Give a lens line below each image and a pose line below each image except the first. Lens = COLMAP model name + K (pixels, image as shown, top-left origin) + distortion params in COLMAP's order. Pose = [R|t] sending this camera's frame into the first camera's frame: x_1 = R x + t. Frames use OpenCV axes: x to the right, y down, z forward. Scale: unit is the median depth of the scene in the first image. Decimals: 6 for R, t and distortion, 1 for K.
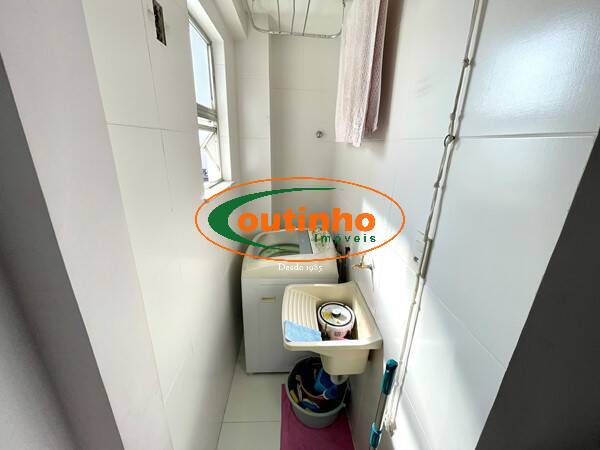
lens RADIAL K [[244.2, 0, 301.8], [0, 244.2, 225.8], [0, 0, 1]] dist [-0.000277, 0.001098]
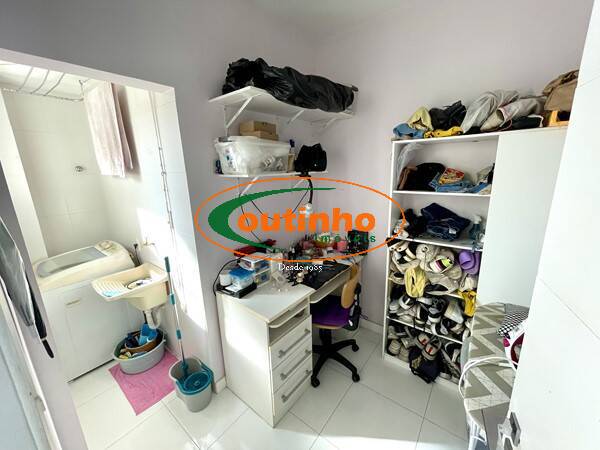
lens RADIAL K [[244.2, 0, 300.6], [0, 244.2, 224.5], [0, 0, 1]] dist [-0.000277, 0.001098]
pose [[0.660701, -0.216827, 0.718652, -0.189399], [0.283408, 0.958571, 0.028660, 0.220827], [-0.695093, 0.184736, 0.694779, -0.744719]]
